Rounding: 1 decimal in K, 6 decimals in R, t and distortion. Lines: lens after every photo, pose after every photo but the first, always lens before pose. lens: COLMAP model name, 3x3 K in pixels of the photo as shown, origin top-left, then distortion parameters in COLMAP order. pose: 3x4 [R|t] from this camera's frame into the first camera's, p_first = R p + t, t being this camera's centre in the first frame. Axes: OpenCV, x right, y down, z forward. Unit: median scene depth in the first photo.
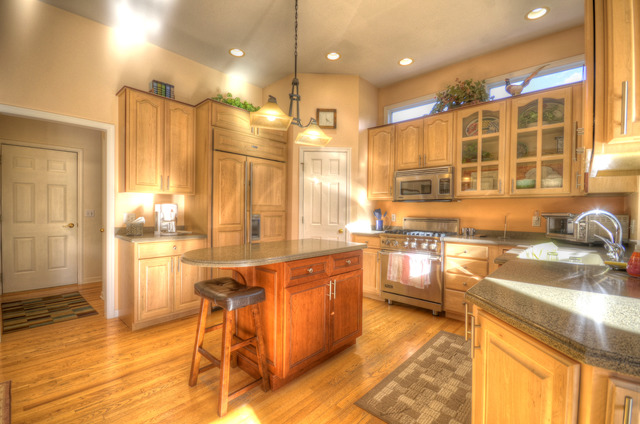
lens RADIAL K [[280.7, 0, 315.8], [0, 280.7, 215.4], [0, 0, 1]] dist [0.025278, -0.019078]
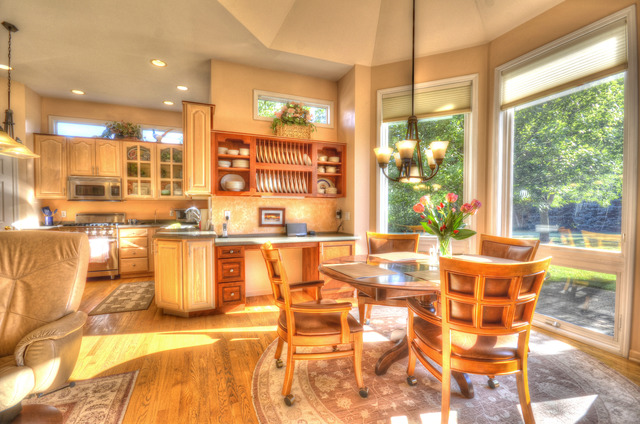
lens RADIAL K [[290.3, 0, 320.2], [0, 290.3, 215.7], [0, 0, 1]] dist [0.000714, -0.000168]
pose [[0.415145, -0.031497, 0.909210, -0.484844], [0.020683, 0.999469, 0.025180, 0.008345], [-0.909520, 0.008351, 0.415576, -0.600322]]
